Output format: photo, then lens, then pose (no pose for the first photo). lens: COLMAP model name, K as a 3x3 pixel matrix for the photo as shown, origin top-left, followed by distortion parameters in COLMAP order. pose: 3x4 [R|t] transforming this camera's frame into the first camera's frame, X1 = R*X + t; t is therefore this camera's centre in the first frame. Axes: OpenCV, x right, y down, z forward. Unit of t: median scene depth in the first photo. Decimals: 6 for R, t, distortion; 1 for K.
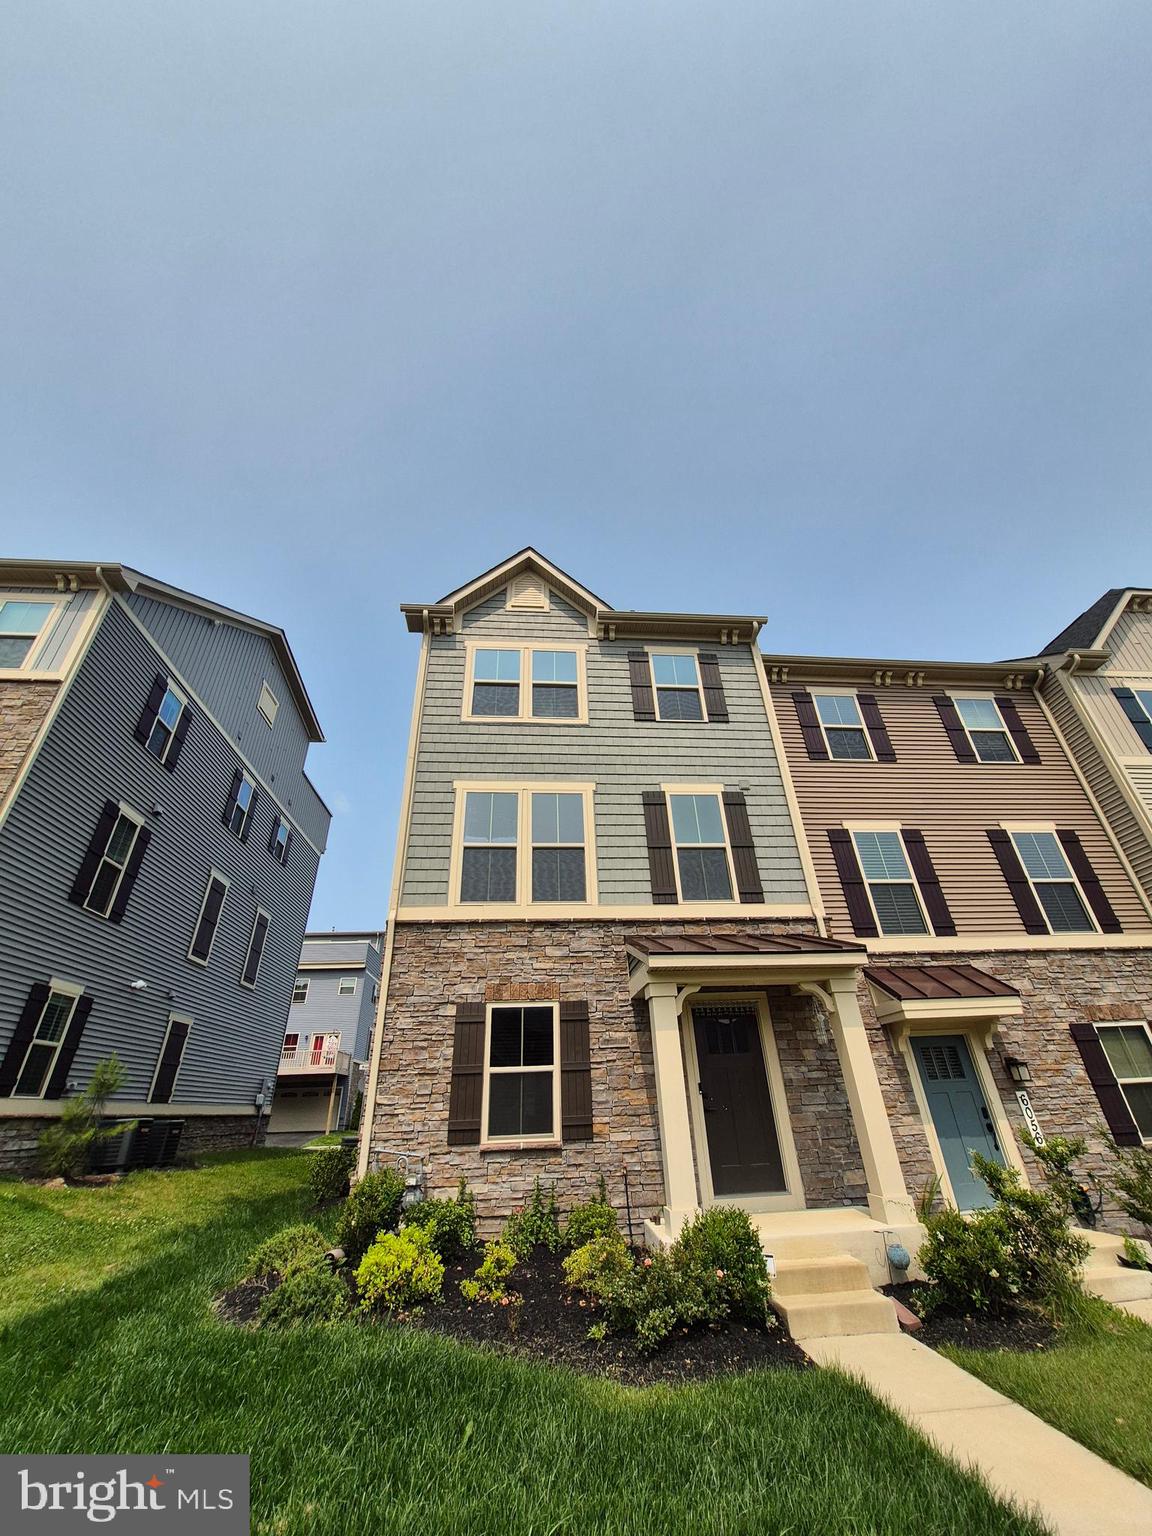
lens RADIAL K [[601.5, 0, 583.1], [0, 601.5, 757.0], [0, 0, 1]] dist [-0.001558, -0.000425]
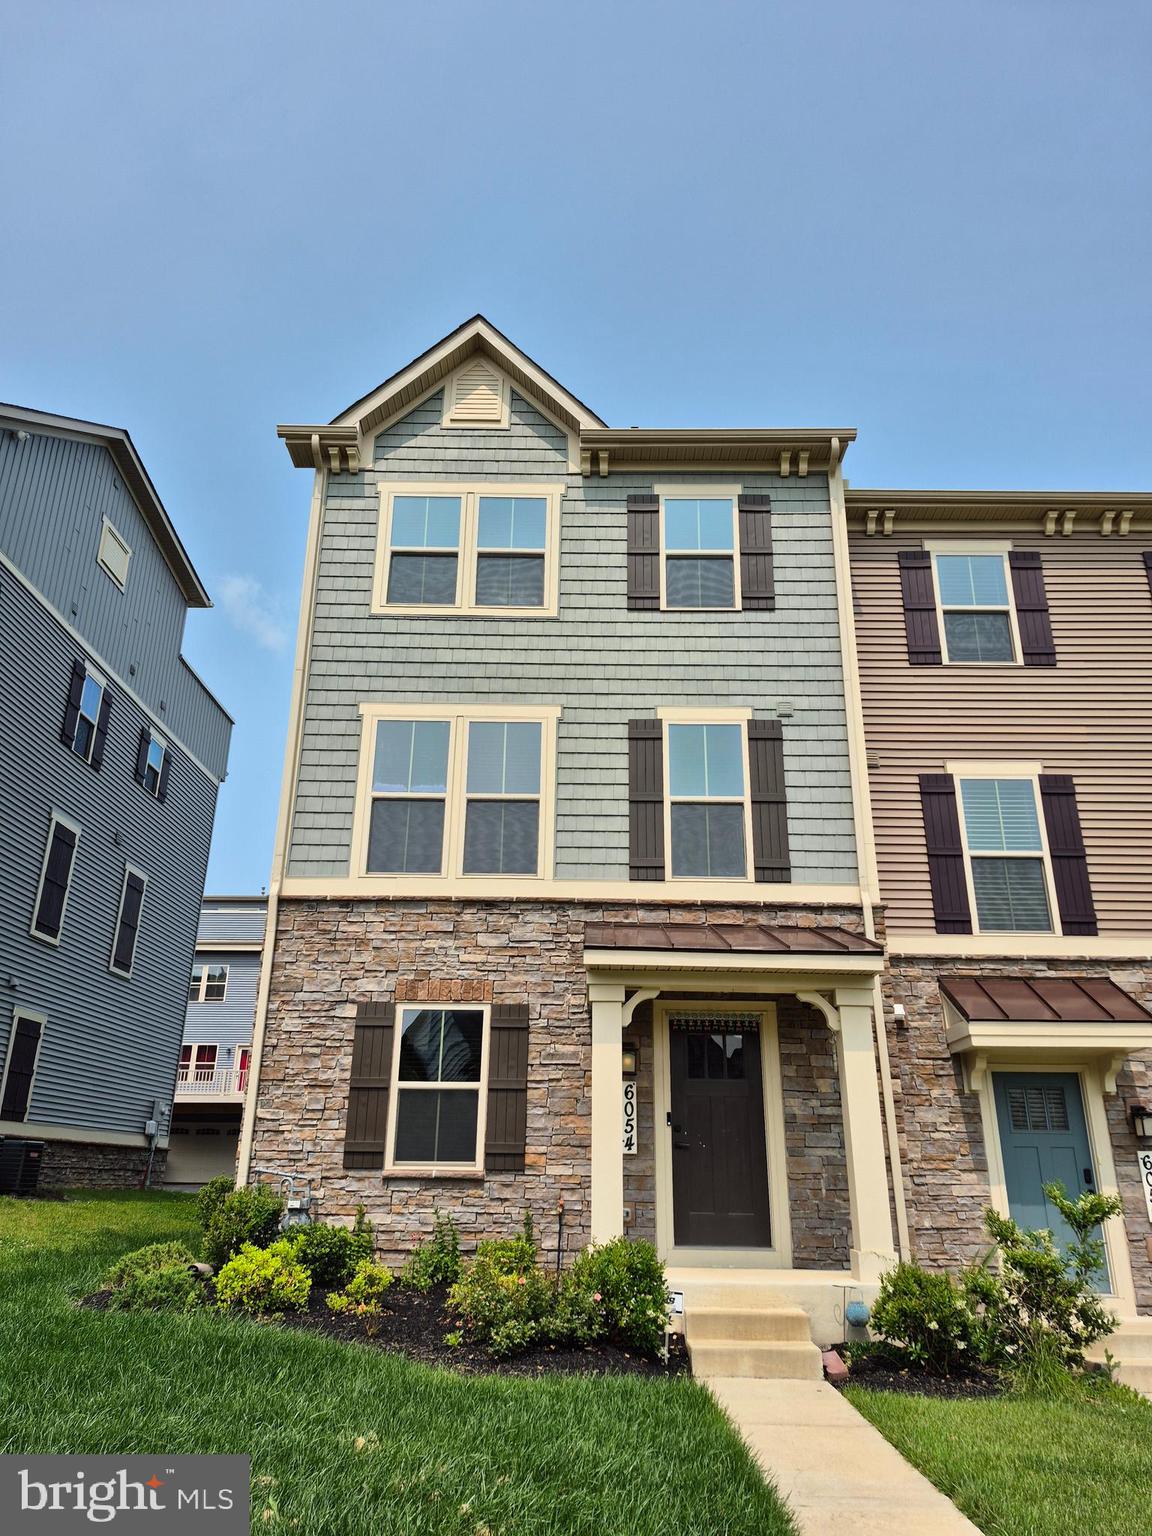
lens RADIAL K [[1069.5, 0, 580.3], [0, 1069.5, 792.0], [0, 0, 1]] dist [0.084814, -0.092246]
pose [[0.993946, 0.013034, -0.109090, 0.184483], [0.007219, 0.983043, 0.183230, -0.088987], [0.109628, -0.182909, 0.976998, -0.224007]]
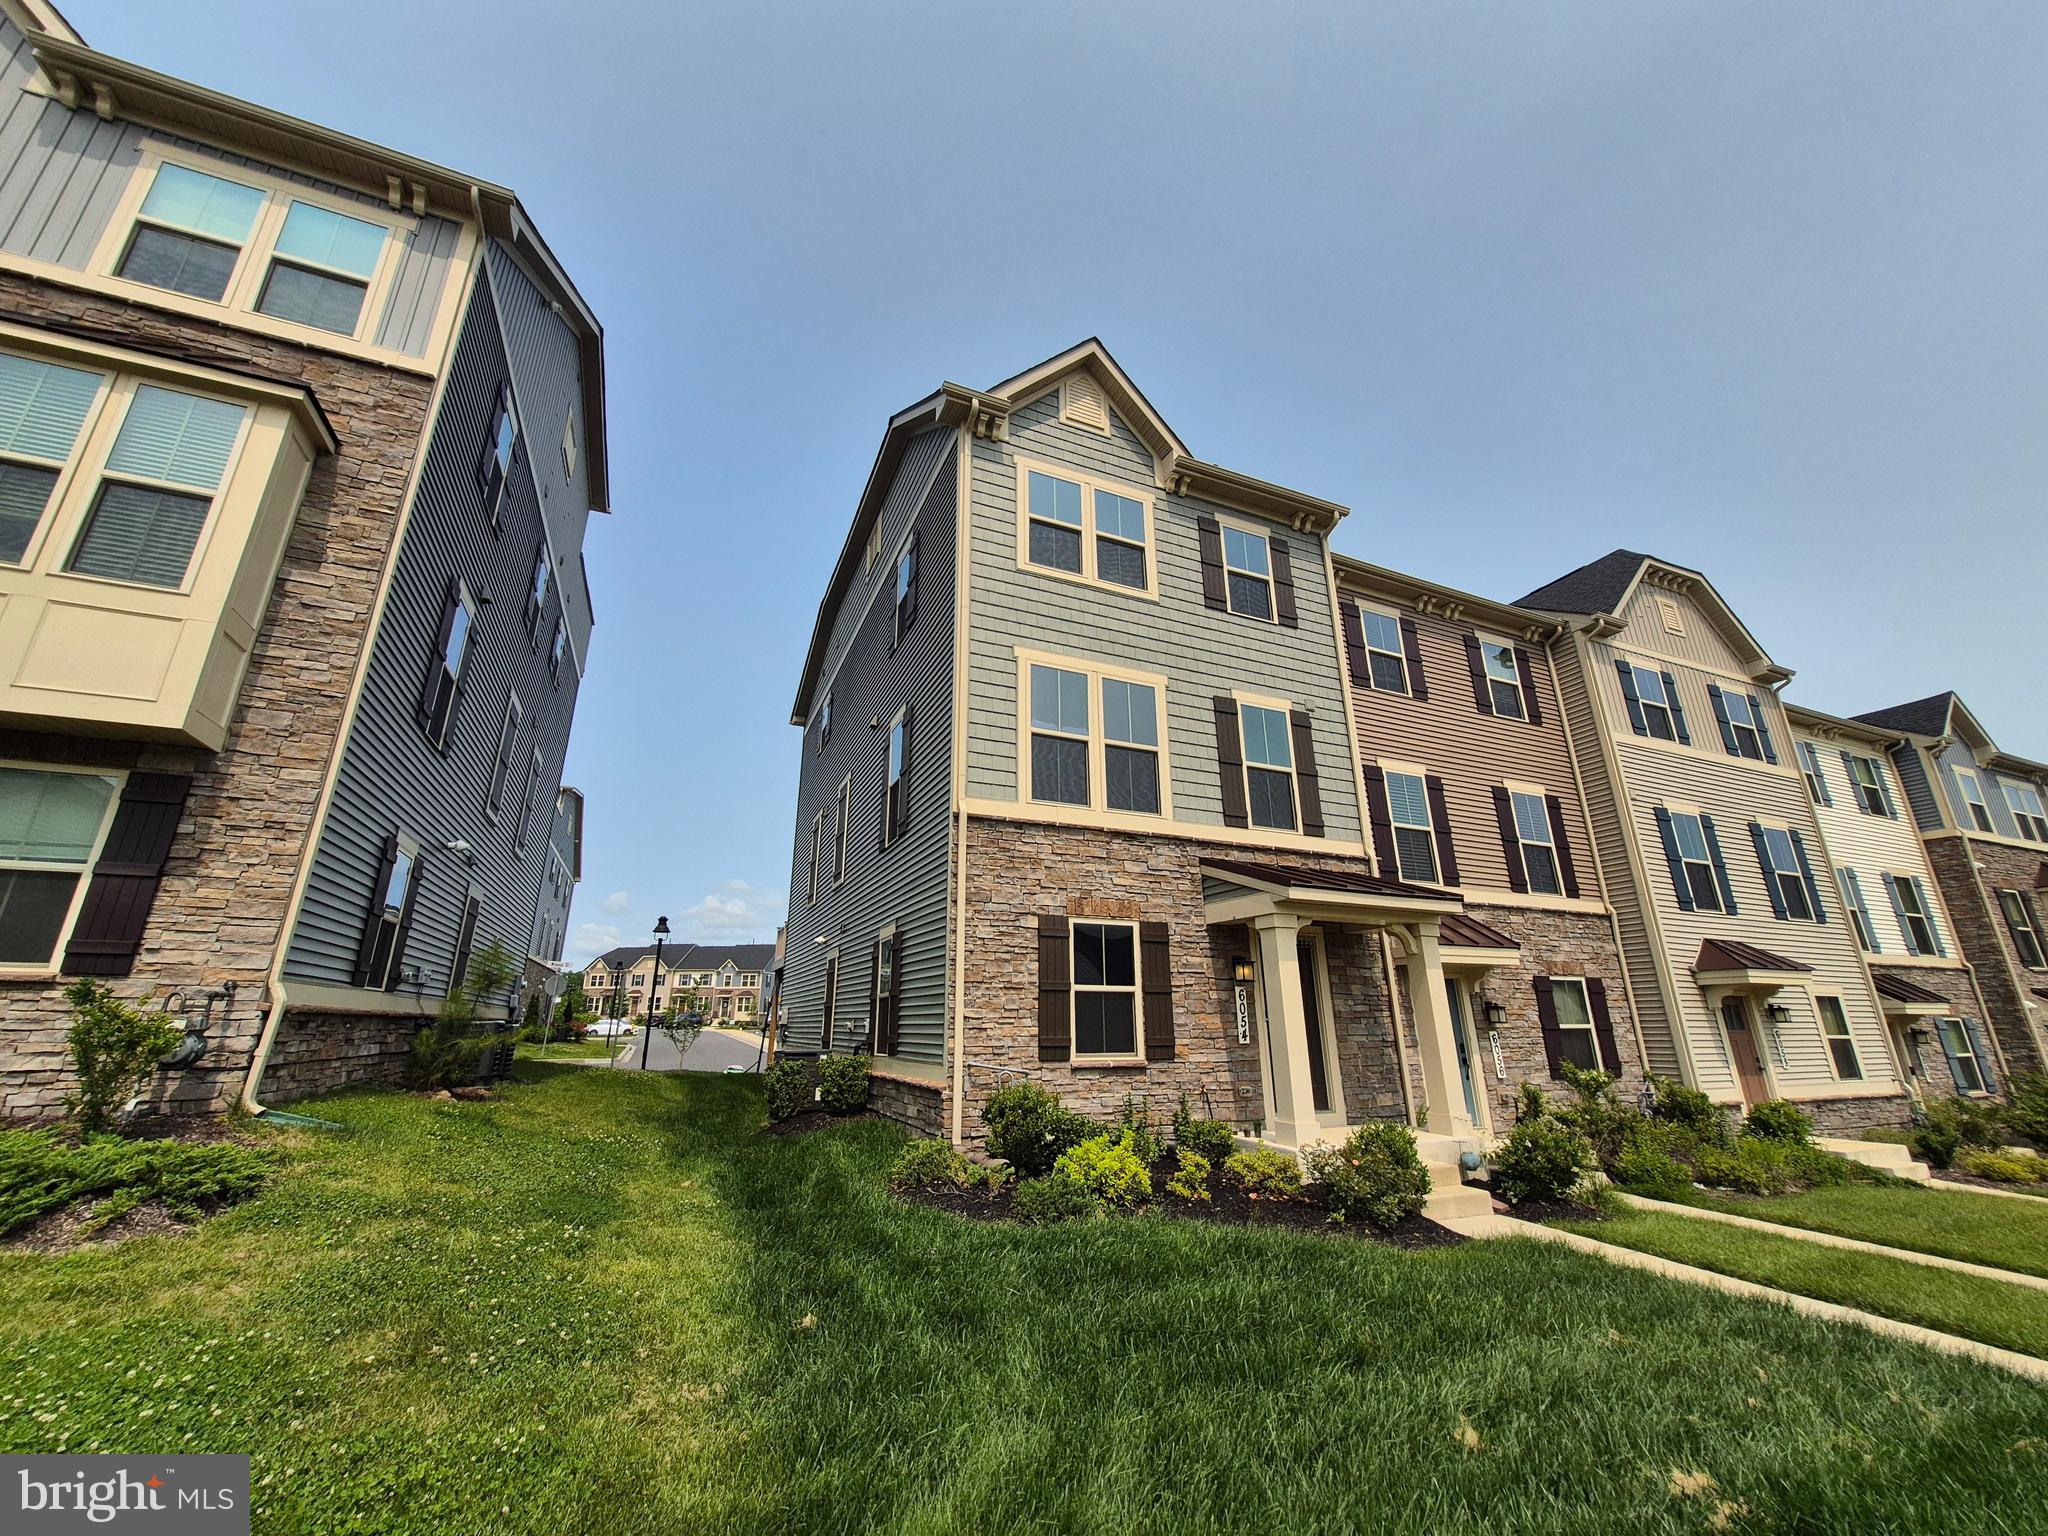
lens RADIAL K [[802.0, 0, 1016.9], [0, 802.0, 761.1], [0, 0, 1]] dist [-0.001558, -0.000425]
pose [[0.949730, 0.132934, 0.283444, -0.500025], [-0.187746, 0.966346, 0.175863, -0.001395], [-0.250527, -0.220238, 0.942726, -0.028112]]
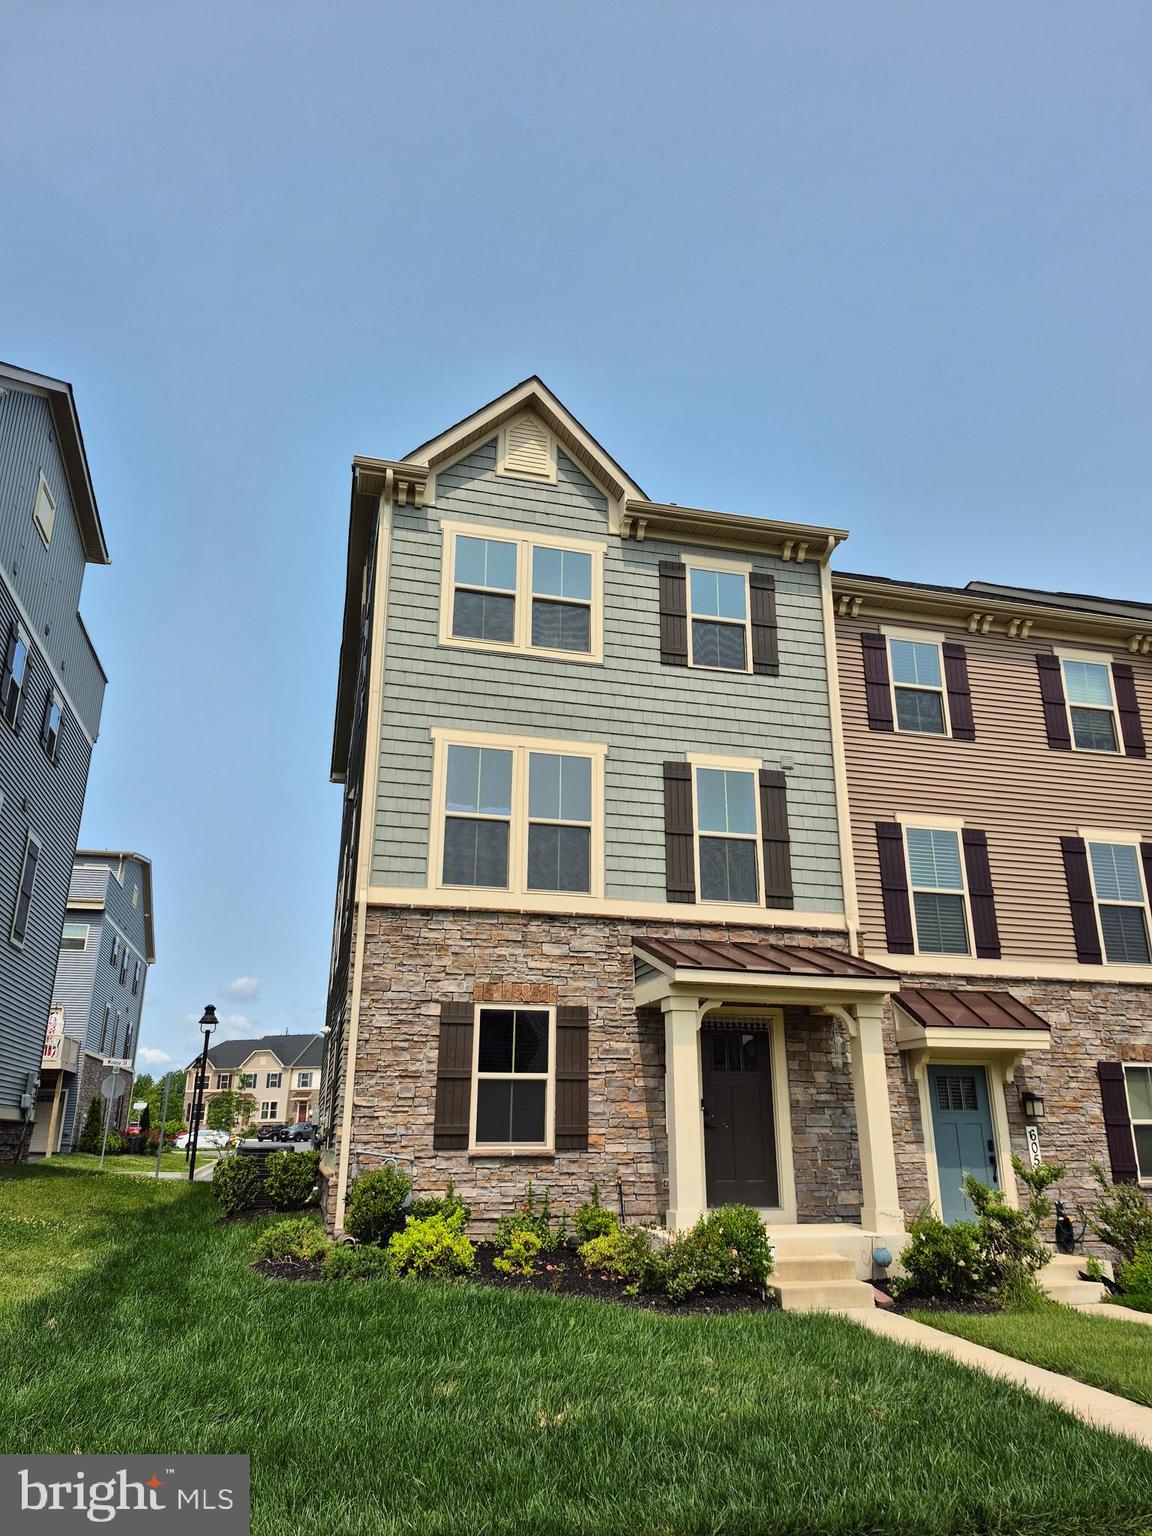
lens RADIAL K [[1069.5, 0, 596.8], [0, 1069.5, 784.8], [0, 0, 1]] dist [0.084814, -0.092246]
pose [[0.984923, 0.087834, 0.149035, -0.207473], [-0.116874, 0.973019, 0.198933, -0.192037], [-0.127541, -0.213352, 0.968615, -0.387223]]
